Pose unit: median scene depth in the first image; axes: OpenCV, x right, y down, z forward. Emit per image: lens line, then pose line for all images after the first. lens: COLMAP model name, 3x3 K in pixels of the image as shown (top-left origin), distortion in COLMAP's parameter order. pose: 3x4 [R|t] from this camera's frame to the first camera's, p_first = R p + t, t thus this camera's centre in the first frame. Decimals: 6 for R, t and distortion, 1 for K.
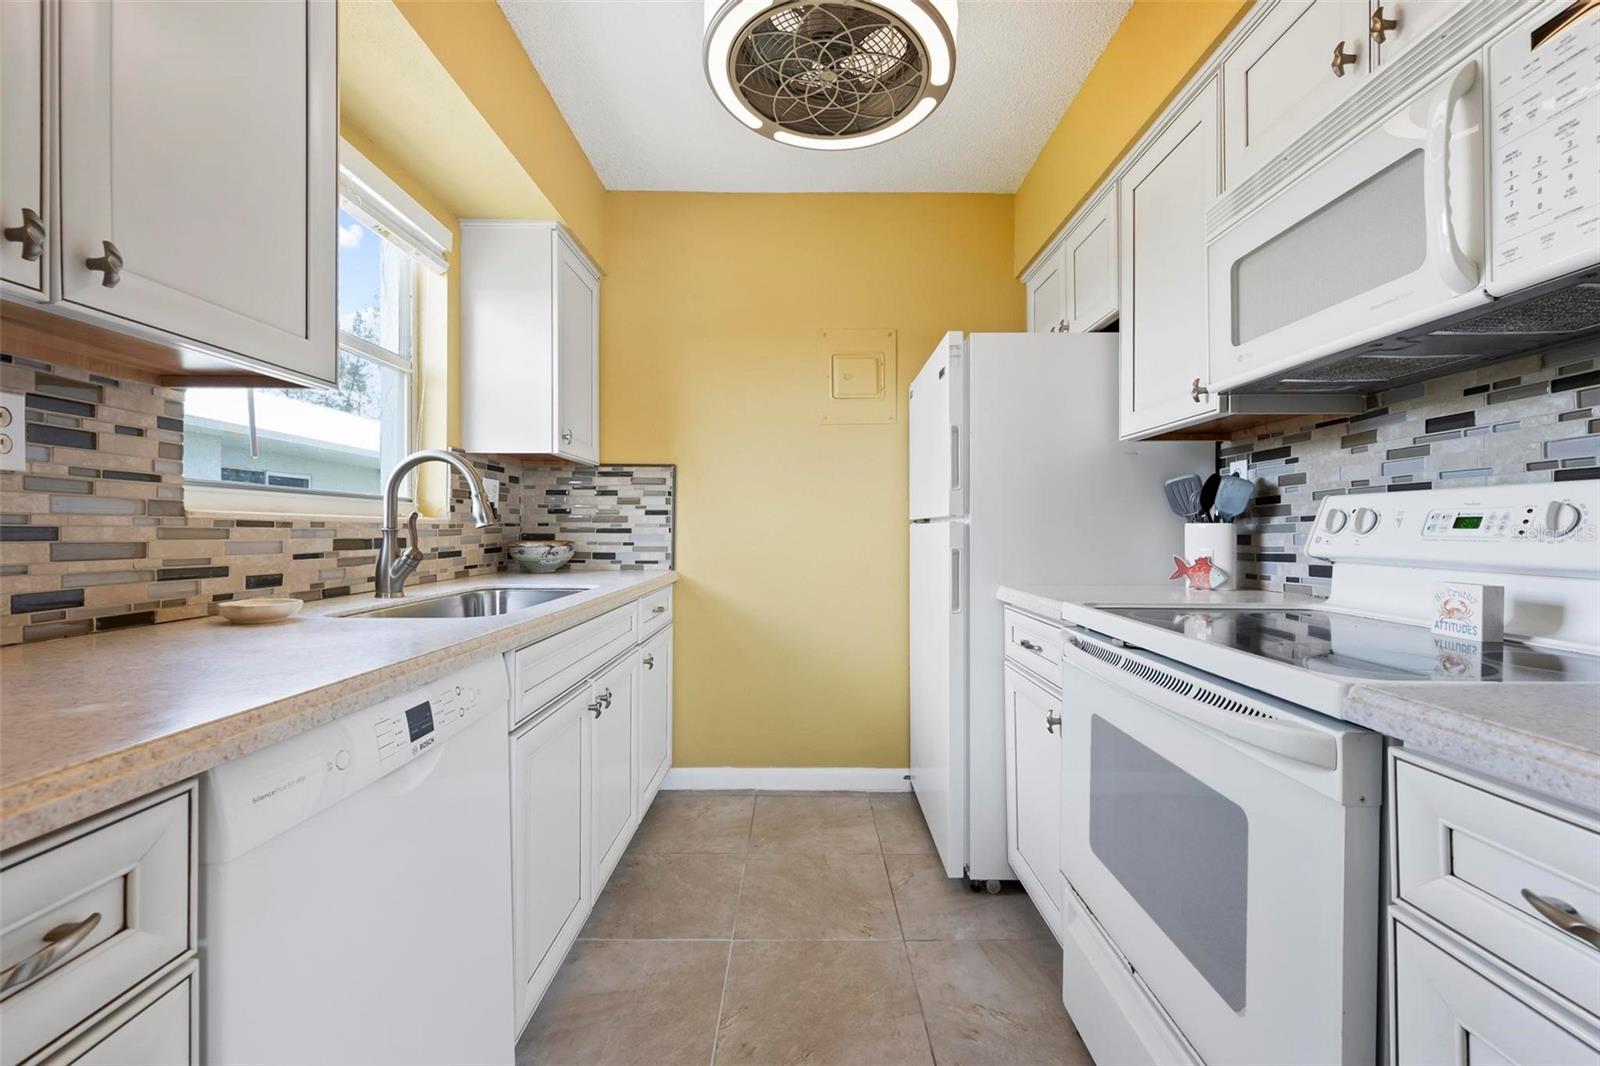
lens RADIAL K [[655.9, 0, 800.0], [0, 655.9, 533.0], [0, 0, 1]] dist [0.002153, 0.000340]
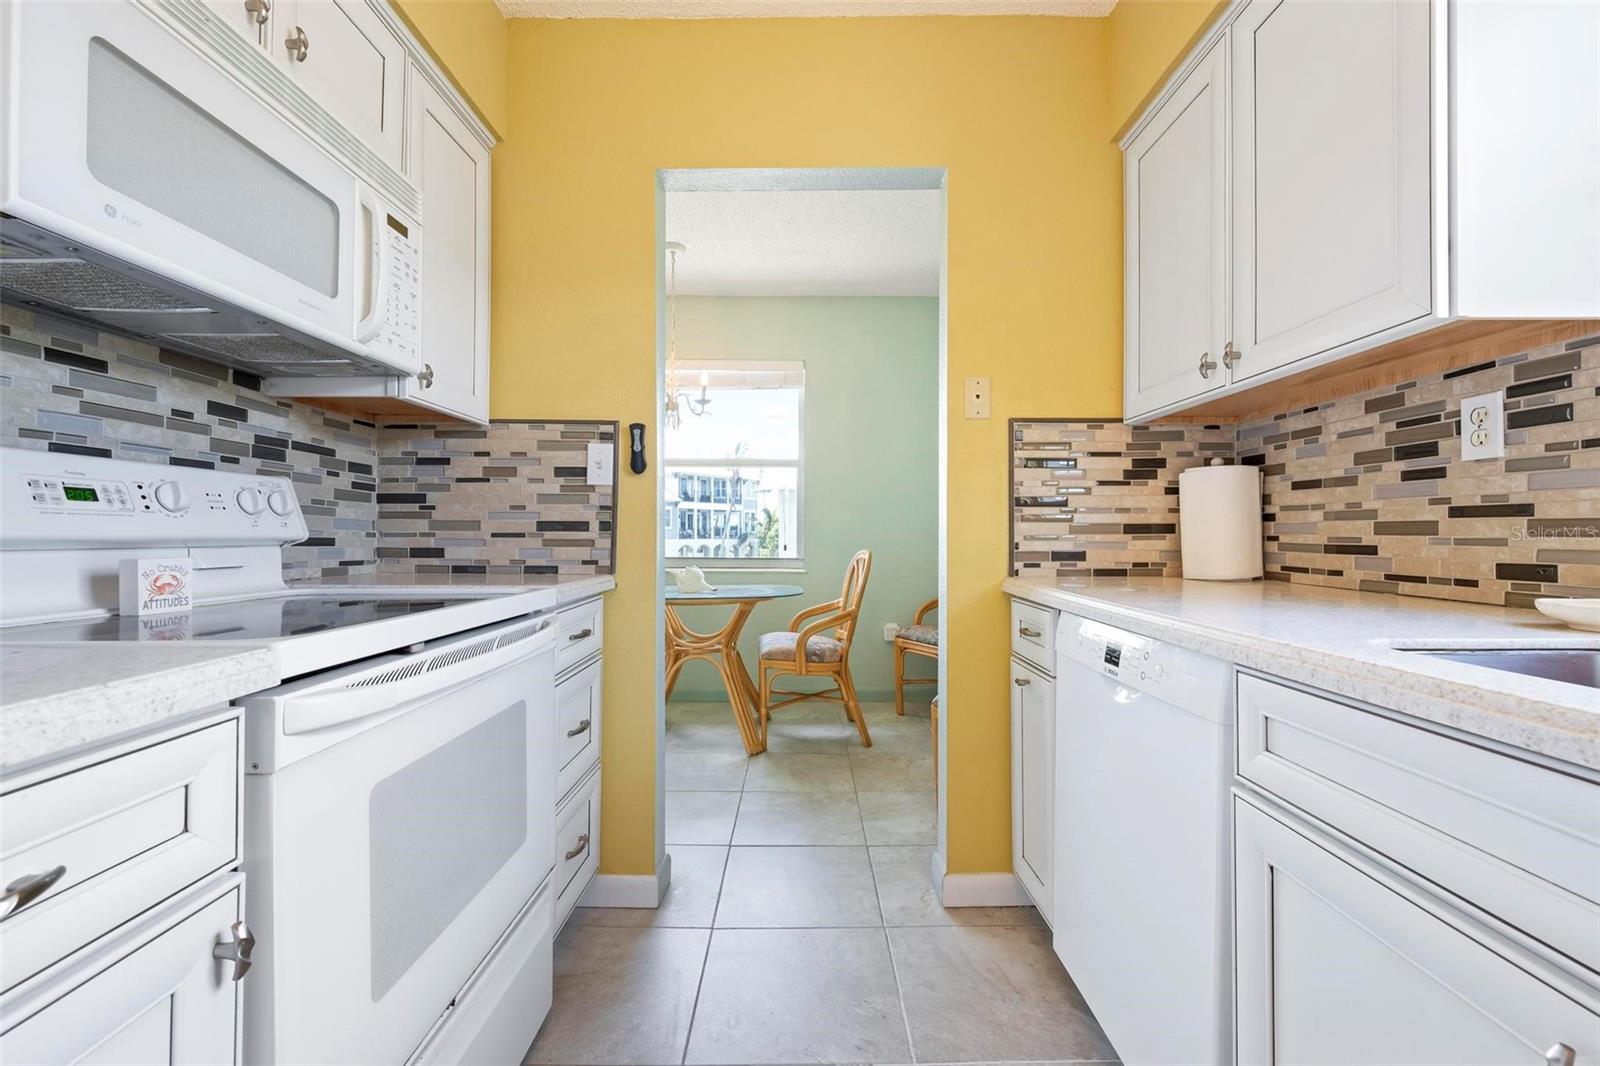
lens RADIAL K [[683.5, 0, 800.0], [0, 683.5, 533.0], [0, 0, 1]] dist [0.000689, -0.000105]
pose [[-0.999997, -0.001134, 0.002035, 0.027079], [-0.001125, 0.999990, 0.004268, 0.020035], [-0.002040, 0.004266, -0.999989, 1.215495]]
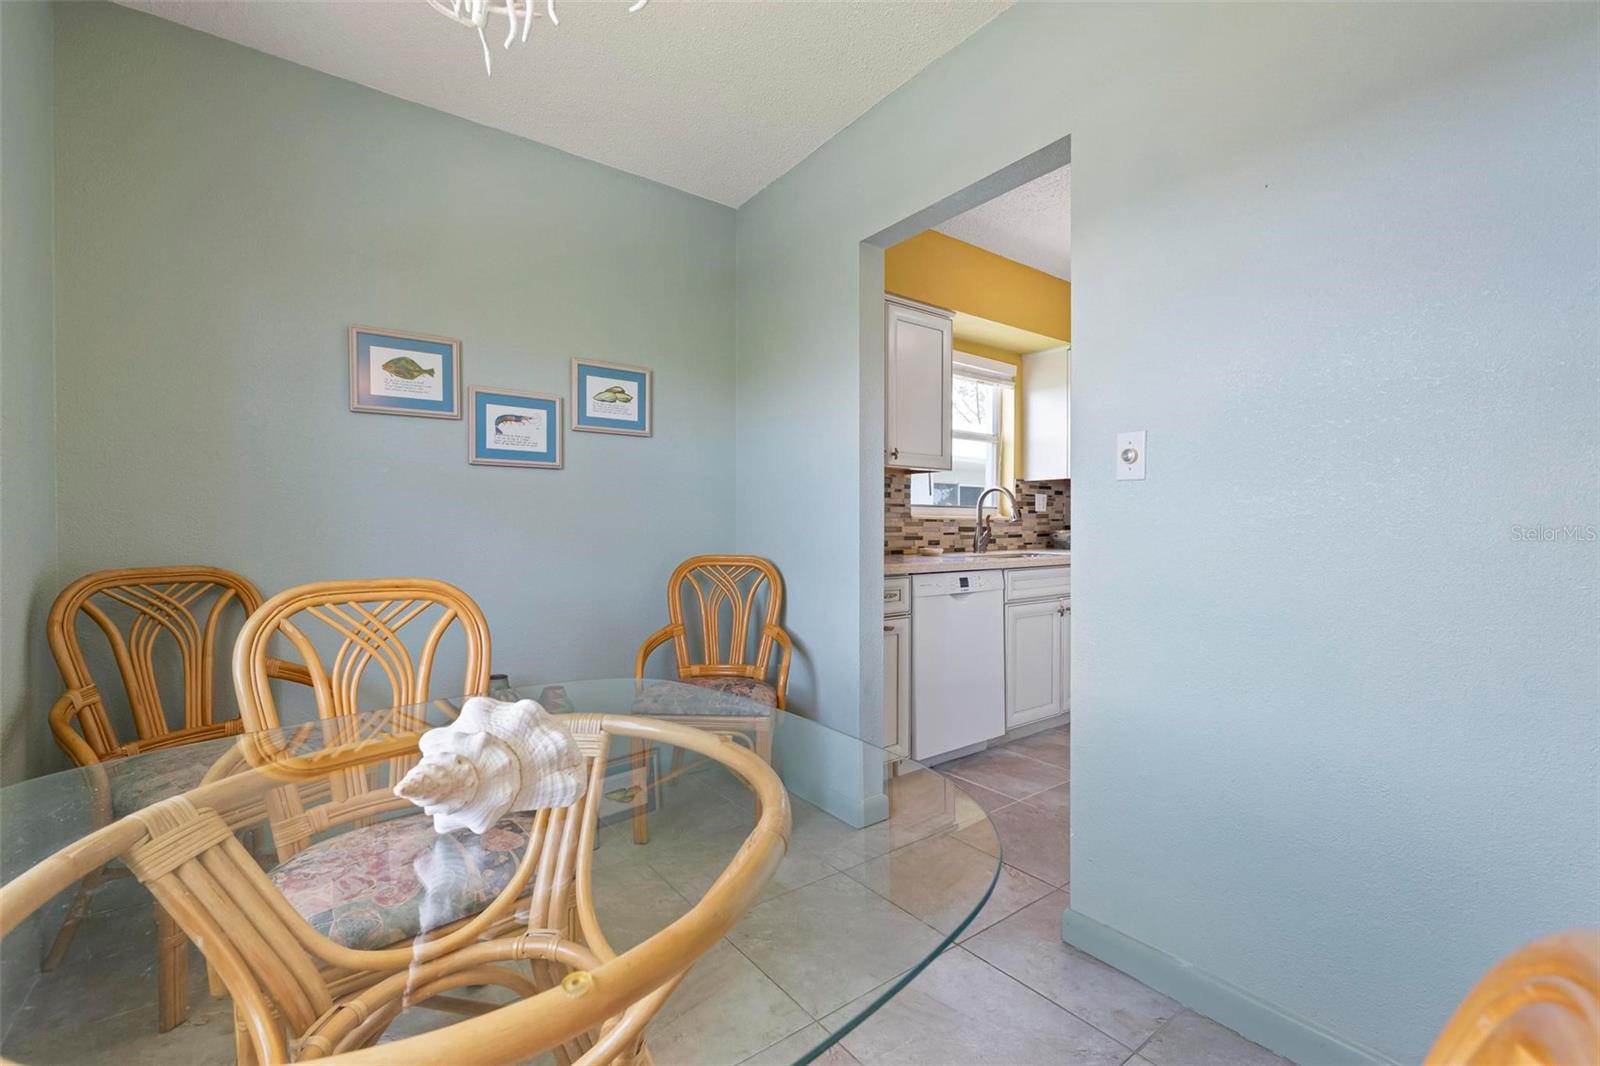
lens RADIAL K [[683.5, 0, 800.0], [0, 683.5, 533.0], [0, 0, 1]] dist [0.000689, -0.000105]
pose [[0.604395, 0.006979, -0.796654, 0.802786], [-0.002383, 0.999973, 0.006953, 0.014164], [0.796681, -0.002304, 0.604396, -0.831433]]
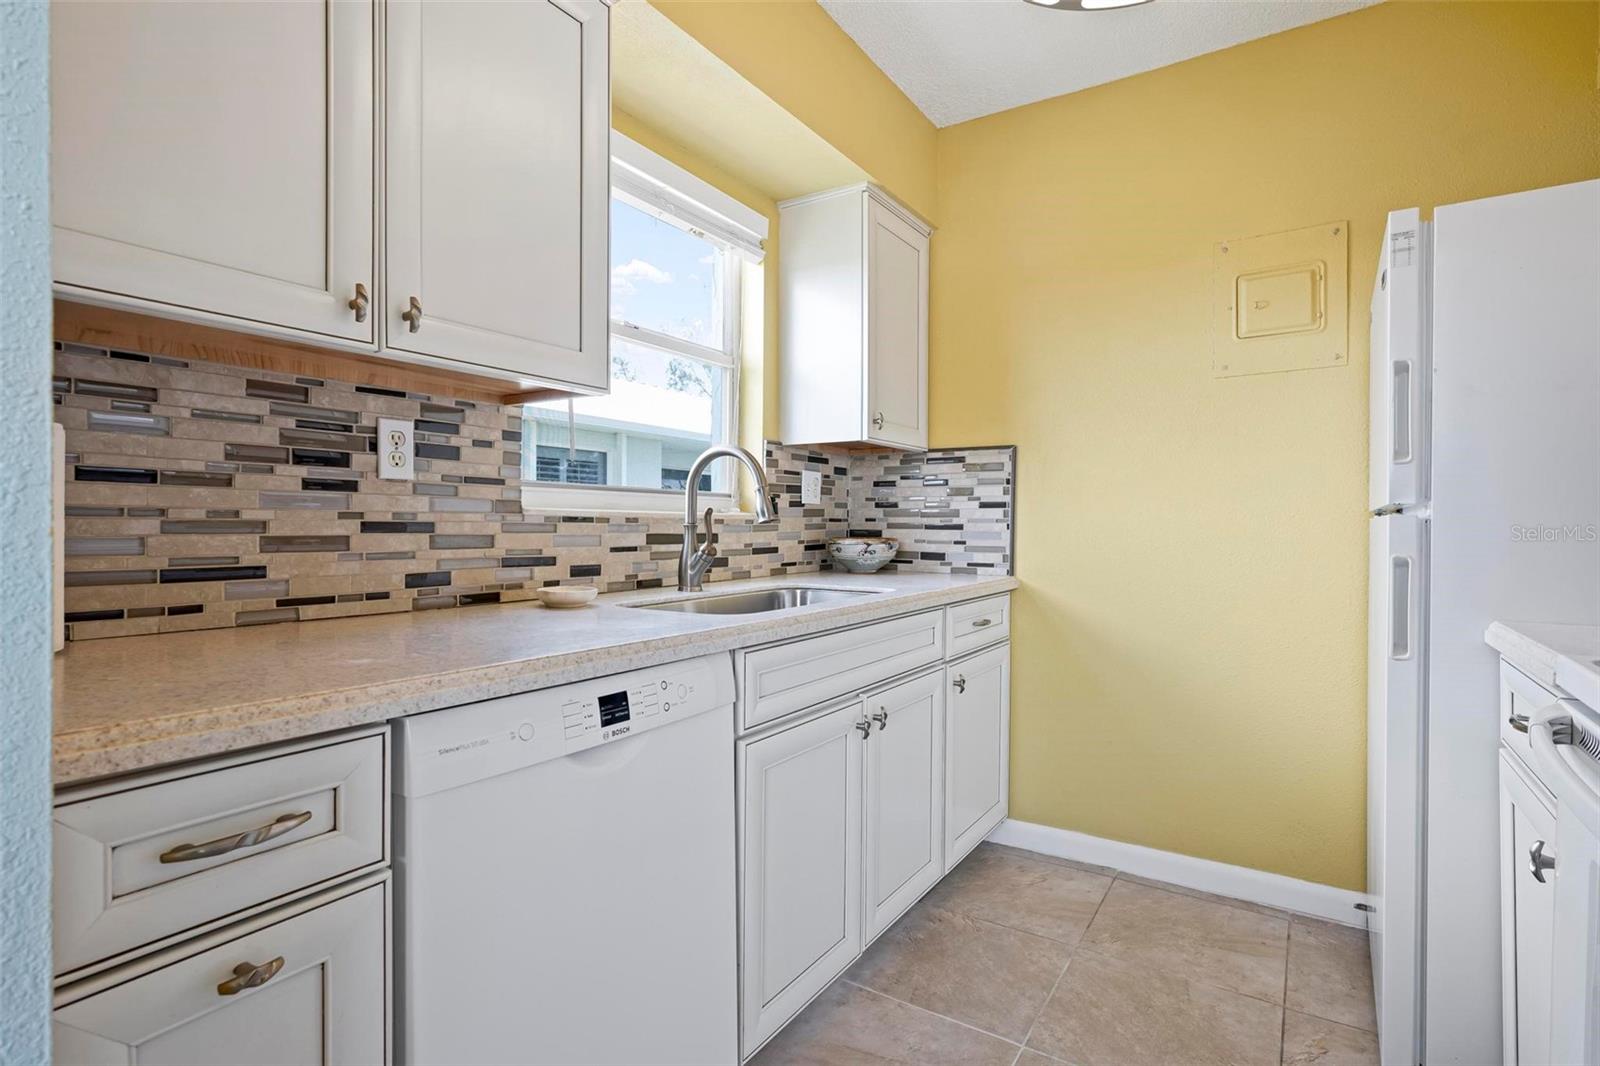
lens RADIAL K [[790.7, 0, 800.0], [0, 790.7, 533.0], [0, 0, 1]] dist [0.000976, 0.000166]
pose [[0.838758, 0.007284, -0.544455, 0.178142], [-0.005191, 0.999972, 0.005381, -0.000174], [0.544479, -0.001687, 0.838773, 0.055869]]
